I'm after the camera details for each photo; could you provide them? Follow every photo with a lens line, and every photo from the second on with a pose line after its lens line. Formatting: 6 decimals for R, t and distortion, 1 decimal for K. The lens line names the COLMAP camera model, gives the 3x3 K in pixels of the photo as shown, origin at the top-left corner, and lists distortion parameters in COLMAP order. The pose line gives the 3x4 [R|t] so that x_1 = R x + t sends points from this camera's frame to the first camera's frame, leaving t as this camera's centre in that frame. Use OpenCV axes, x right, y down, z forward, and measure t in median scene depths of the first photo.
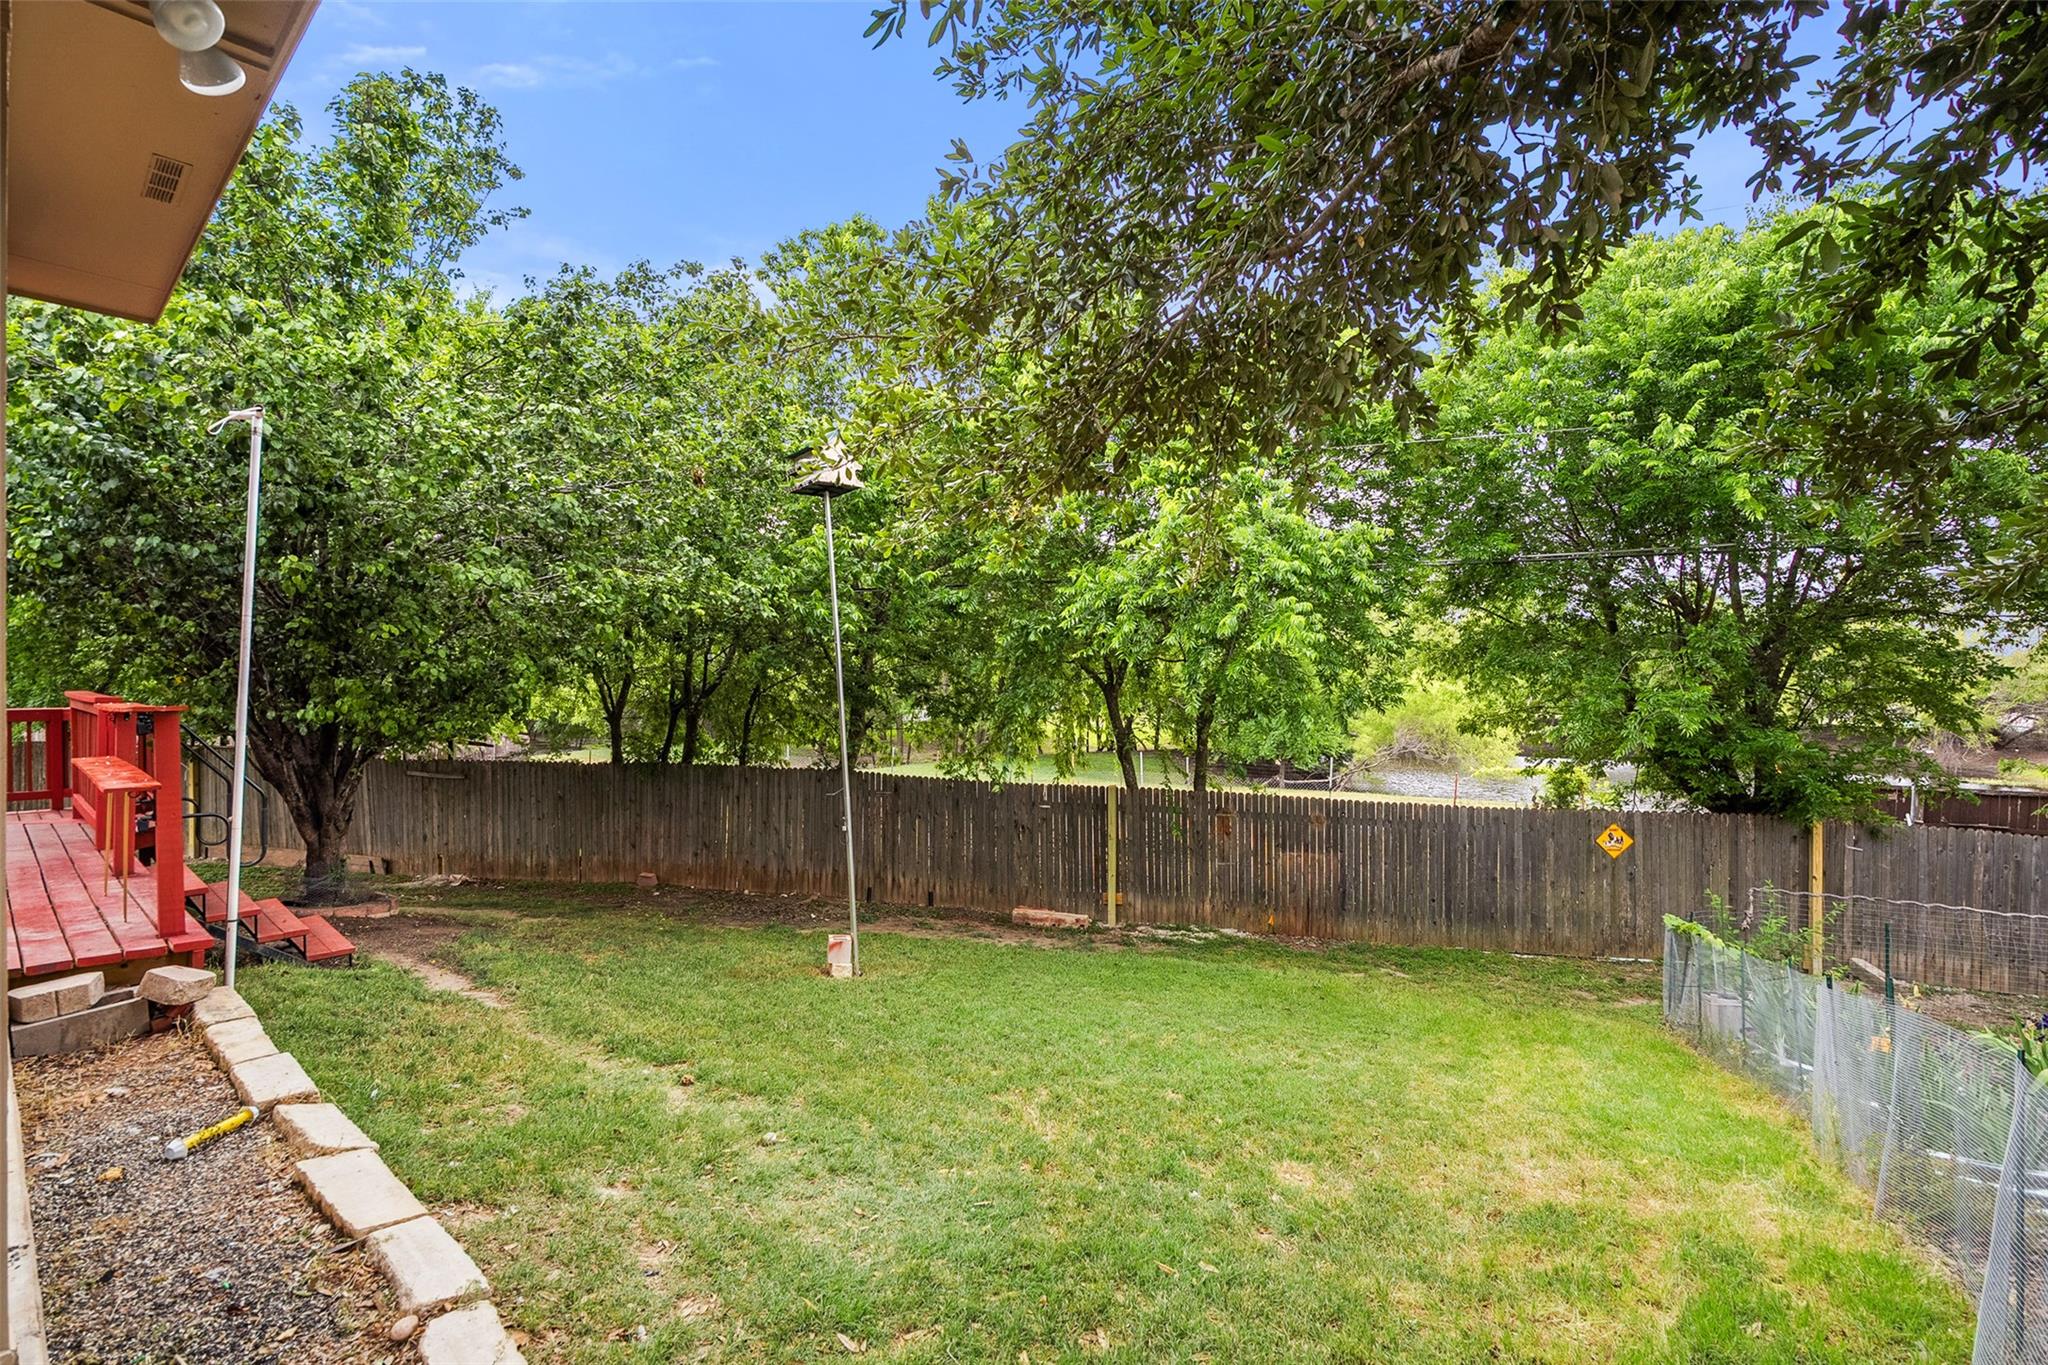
lens RADIAL K [[937.9, 0, 1026.9], [0, 937.9, 680.6], [0, 0, 1]] dist [0.003148, 0.000155]
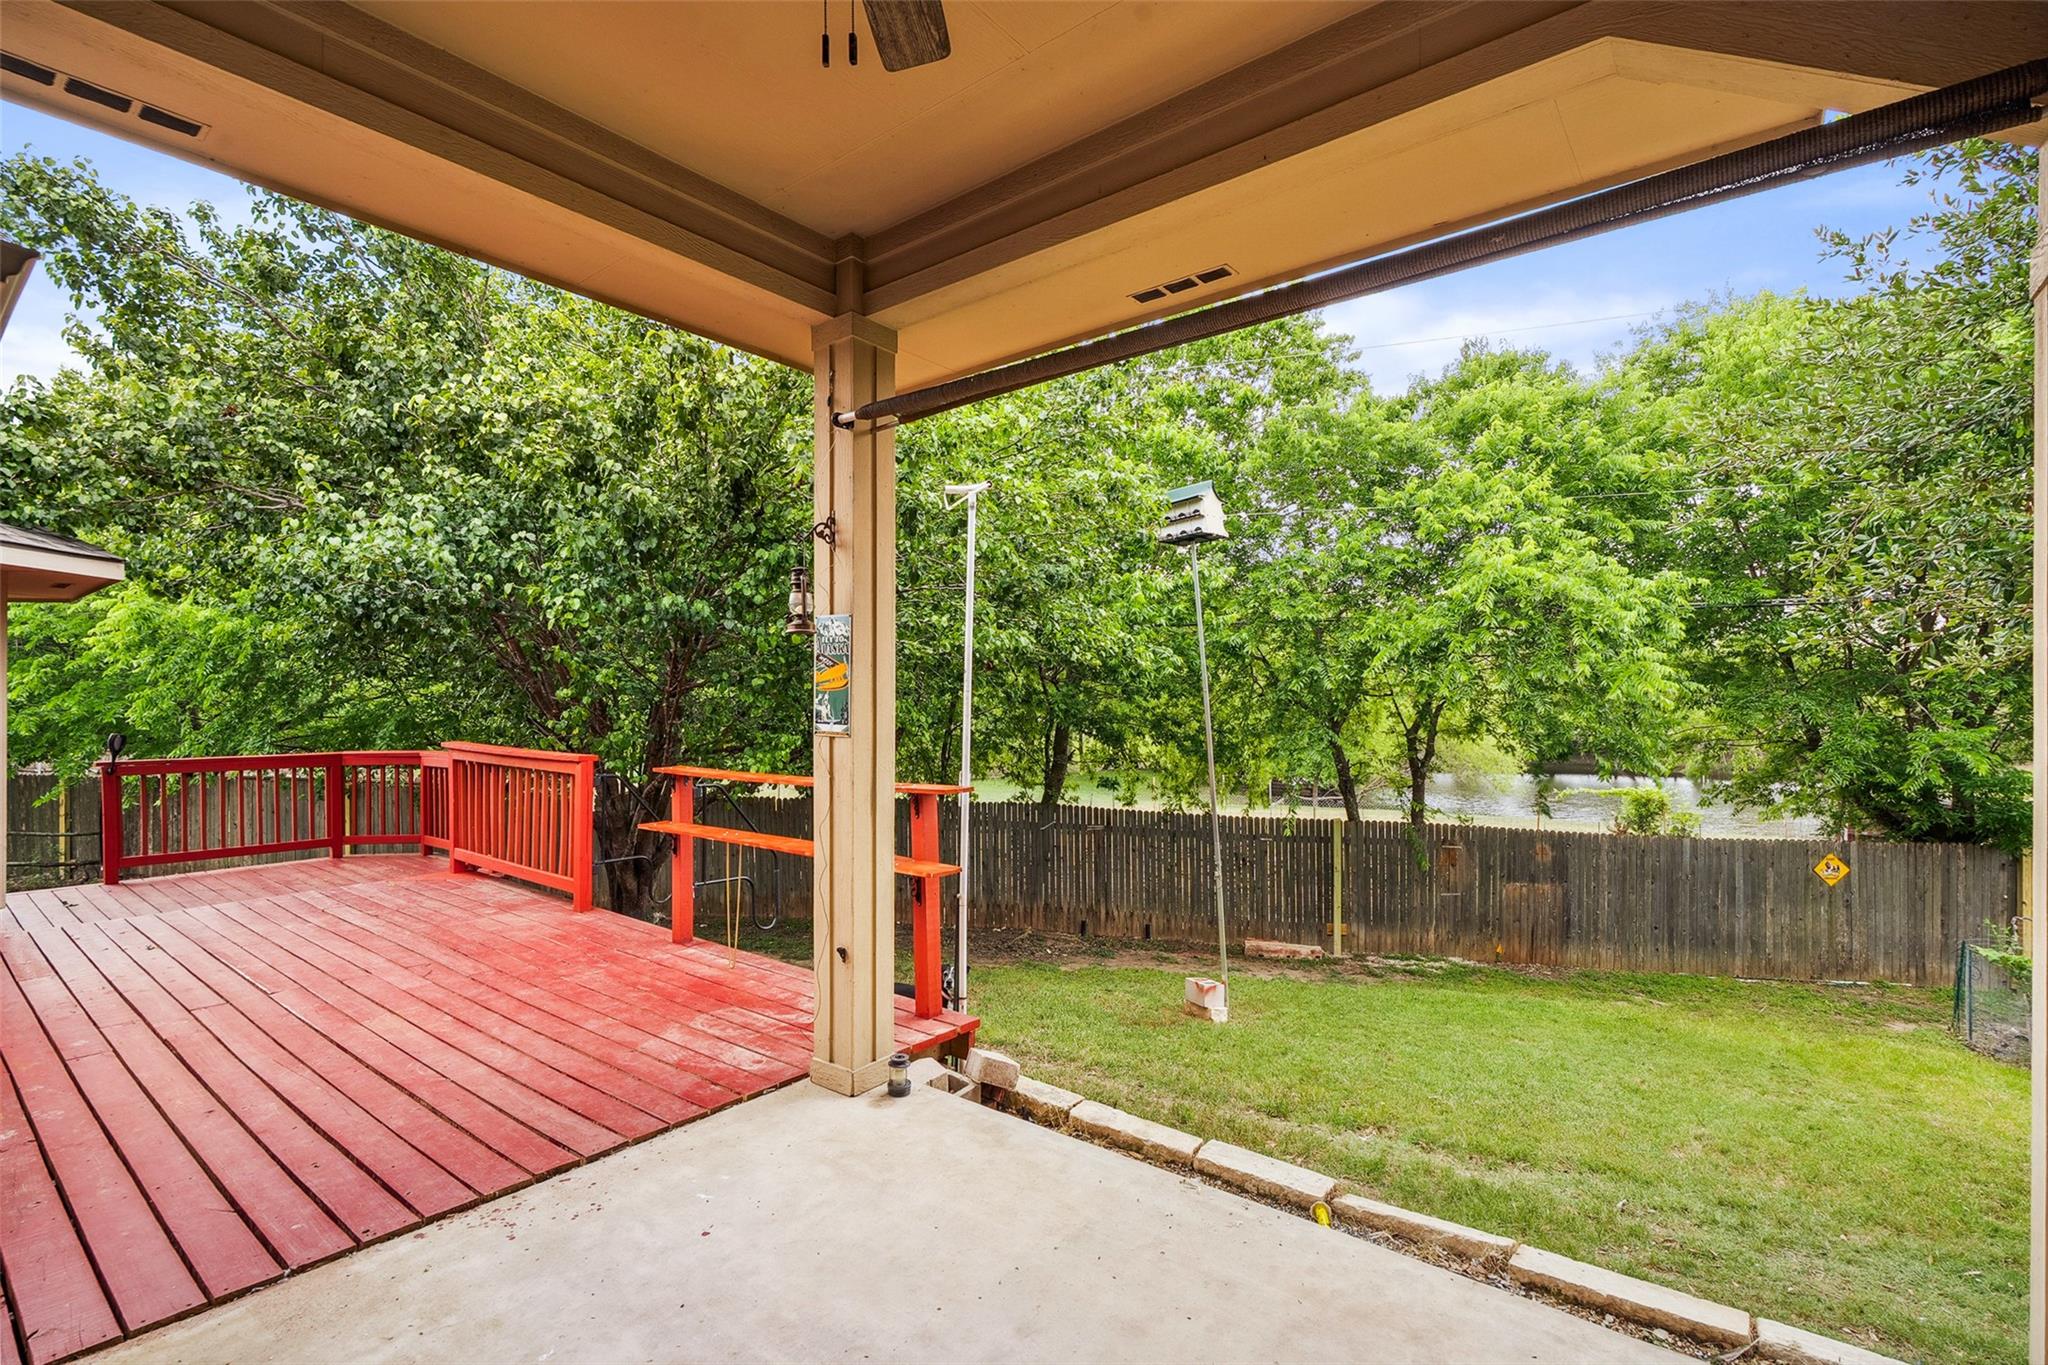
lens RADIAL K [[937.9, 0, 1020.4], [0, 937.9, 694.5], [0, 0, 1]] dist [0.003148, 0.000155]
pose [[0.998741, -0.001715, 0.050128, -0.316962], [0.001689, 0.999998, 0.000561, -0.025986], [-0.050129, -0.000475, 0.998743, -0.004812]]
